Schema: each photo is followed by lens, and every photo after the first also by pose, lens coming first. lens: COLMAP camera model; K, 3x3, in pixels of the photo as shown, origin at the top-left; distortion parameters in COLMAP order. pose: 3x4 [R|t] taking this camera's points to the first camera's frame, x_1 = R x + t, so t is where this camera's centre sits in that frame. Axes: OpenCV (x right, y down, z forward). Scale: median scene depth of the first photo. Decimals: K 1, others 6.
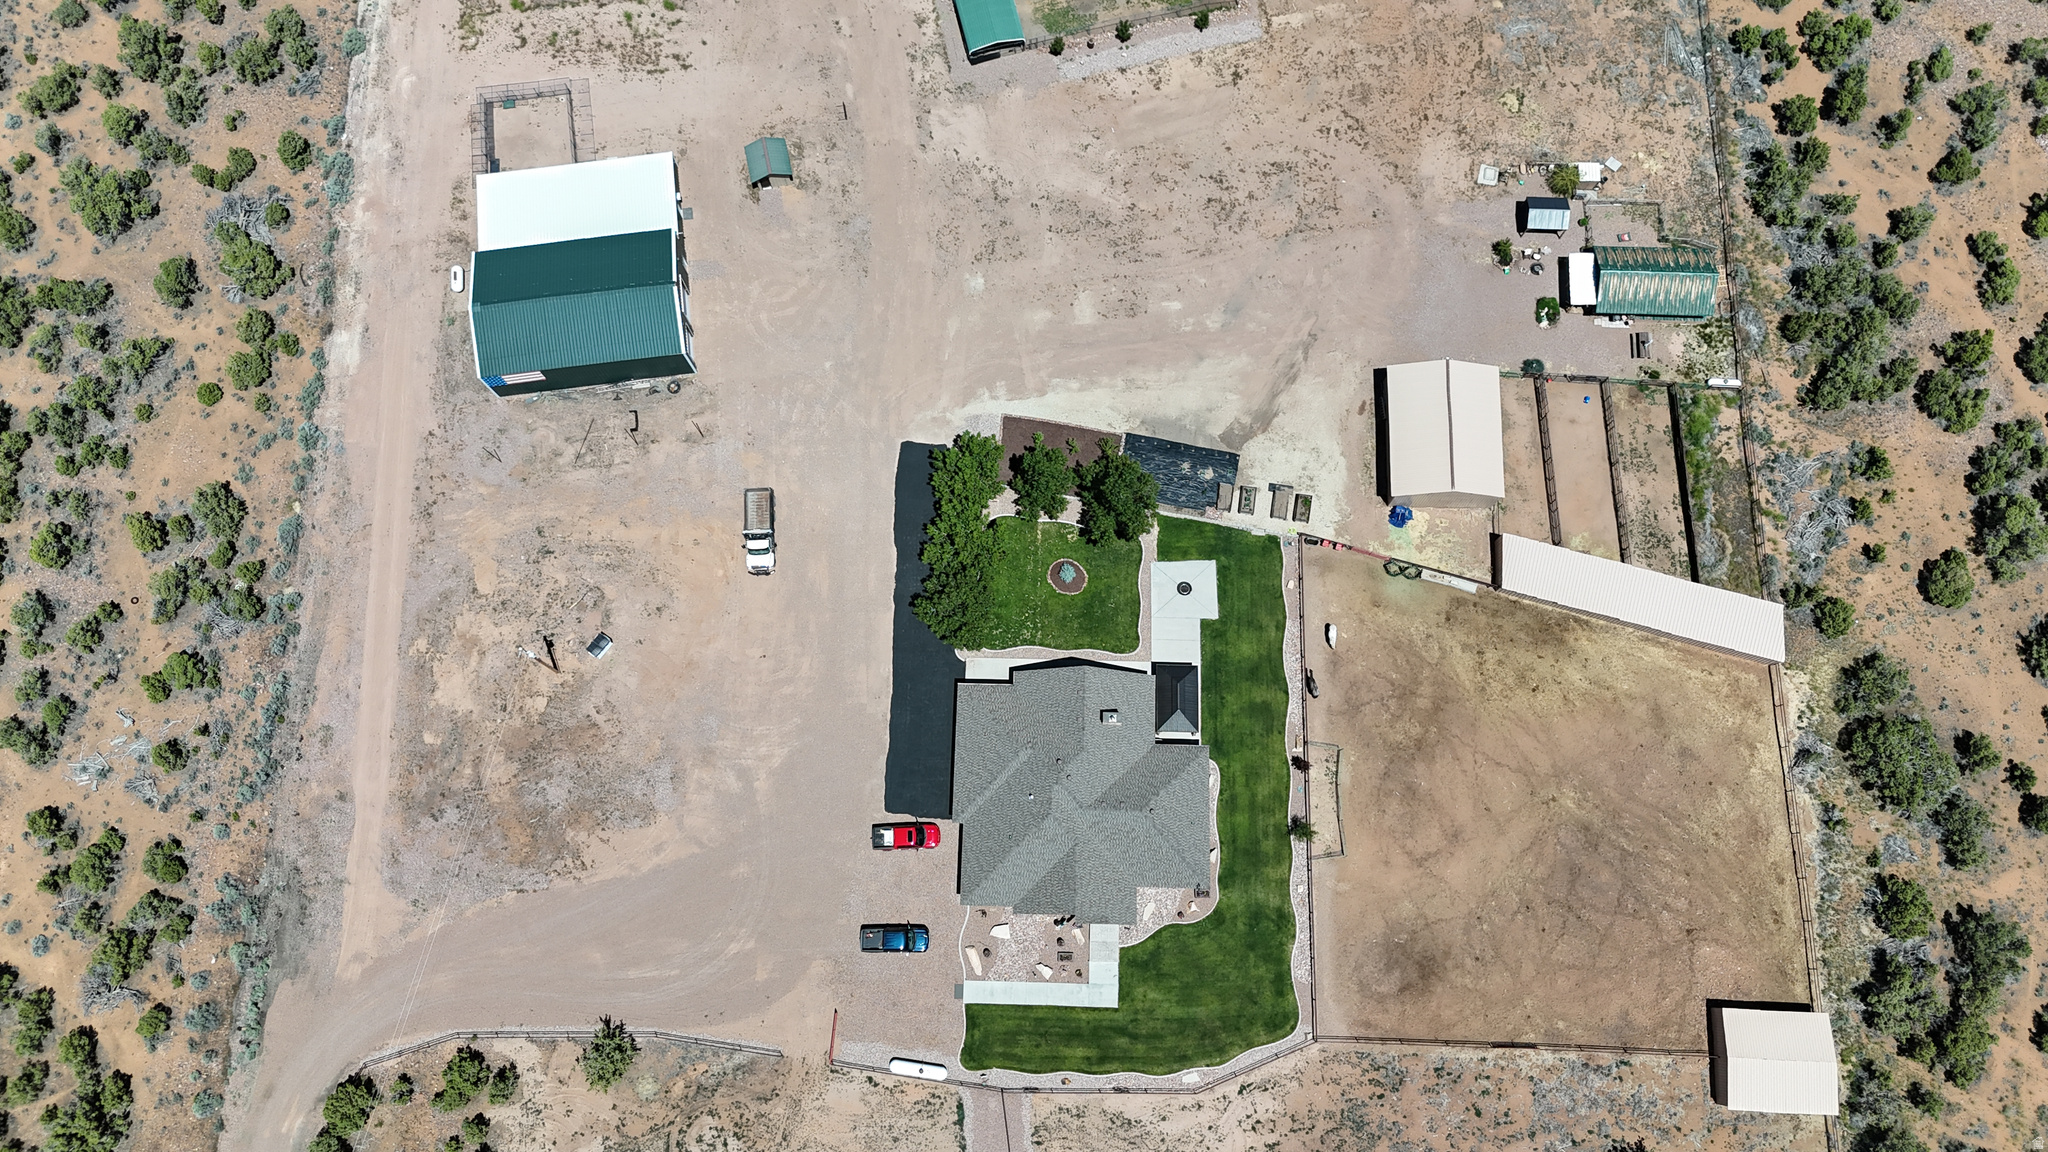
lens RADIAL K [[1497.7, 0, 1027.6], [0, 1497.7, 581.3], [0, 0, 1]] dist [0.078298, -0.077250]
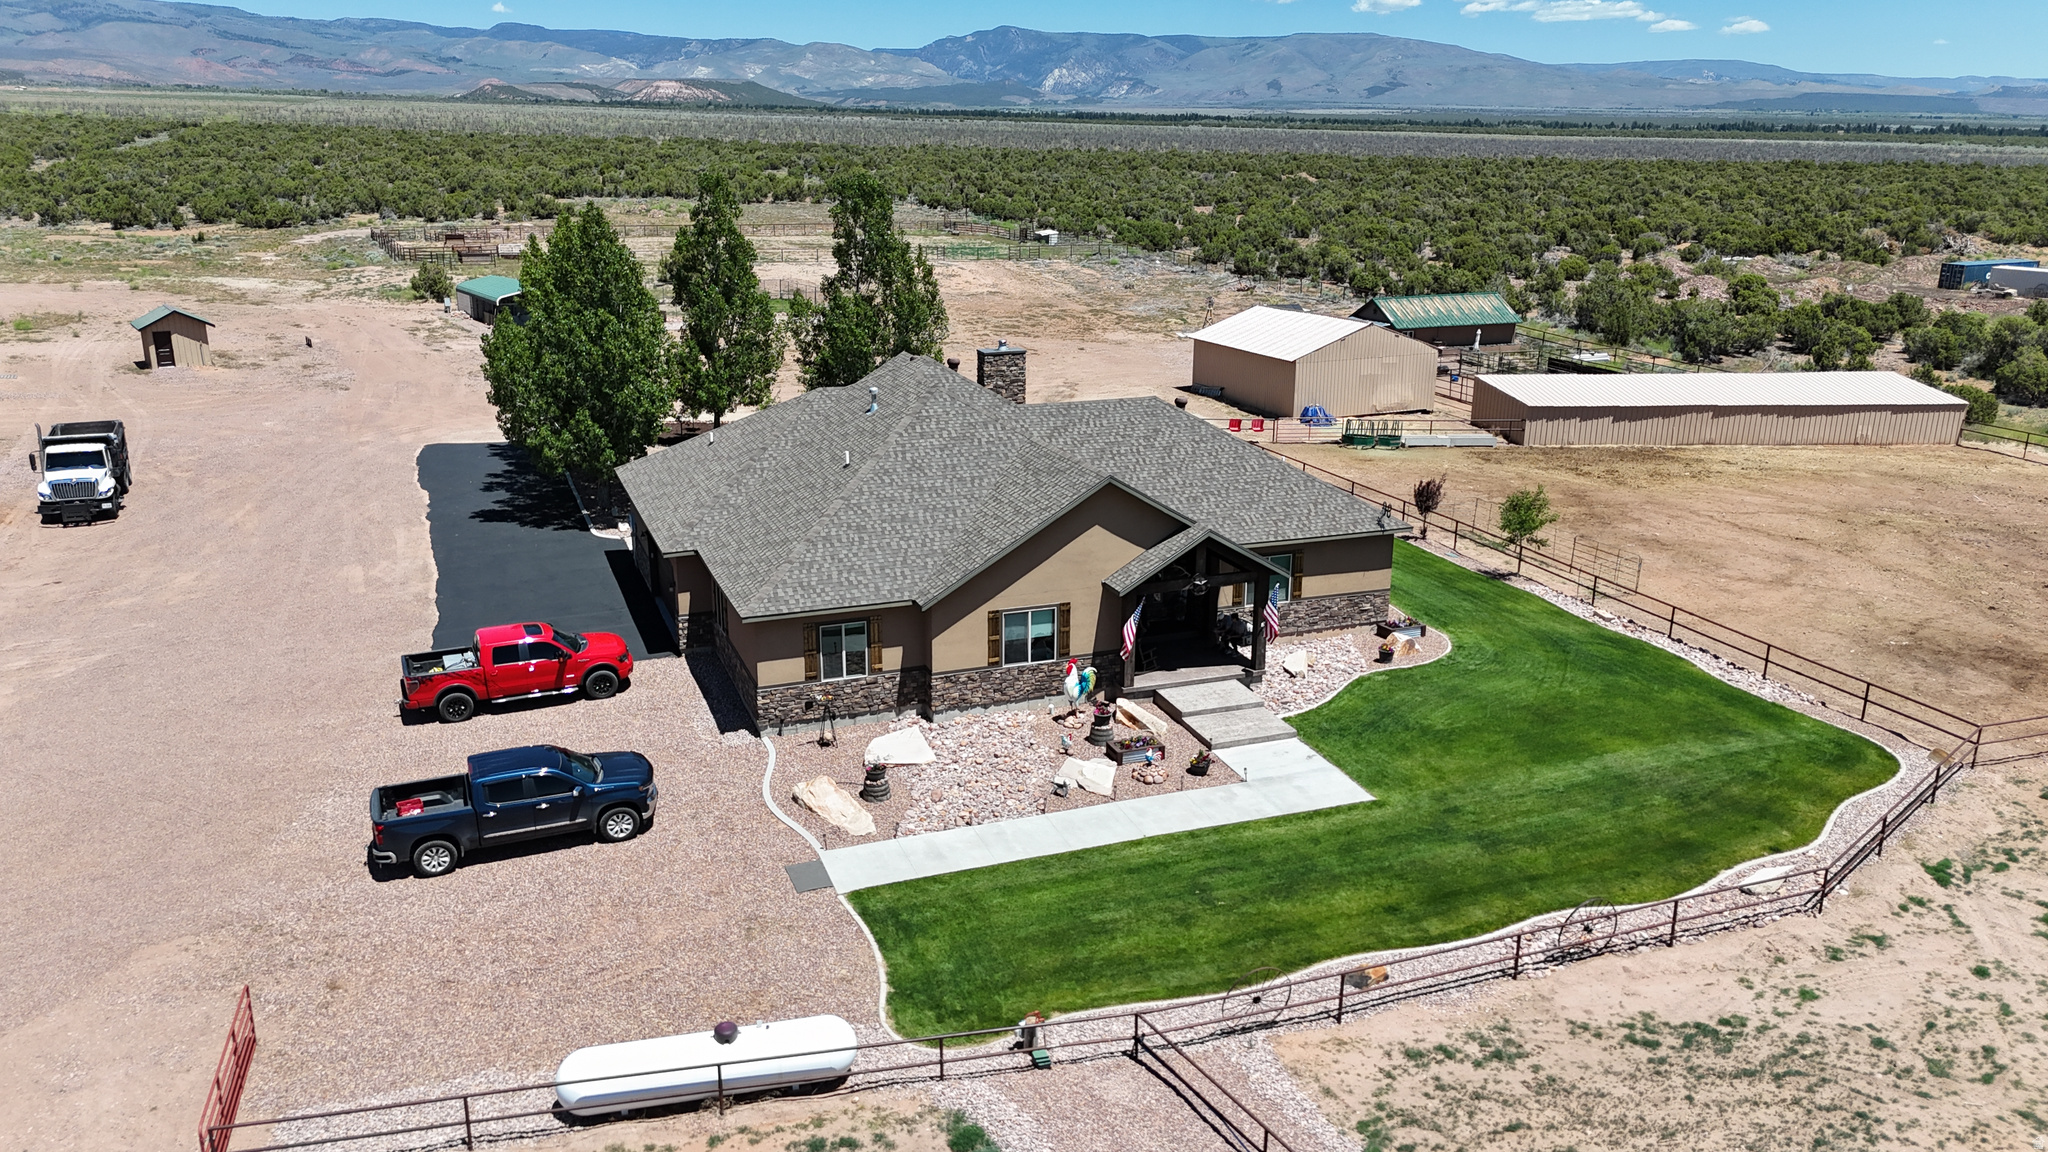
lens RADIAL K [[1497.7, 0, 1027.6], [0, 1497.7, 581.3], [0, 0, 1]] dist [0.078298, -0.077250]
pose [[0.923514, -0.088802, 0.373145, -0.094895], [0.364283, 0.507631, -0.780775, 0.428380], [-0.120086, 0.856986, 0.501153, 0.779781]]
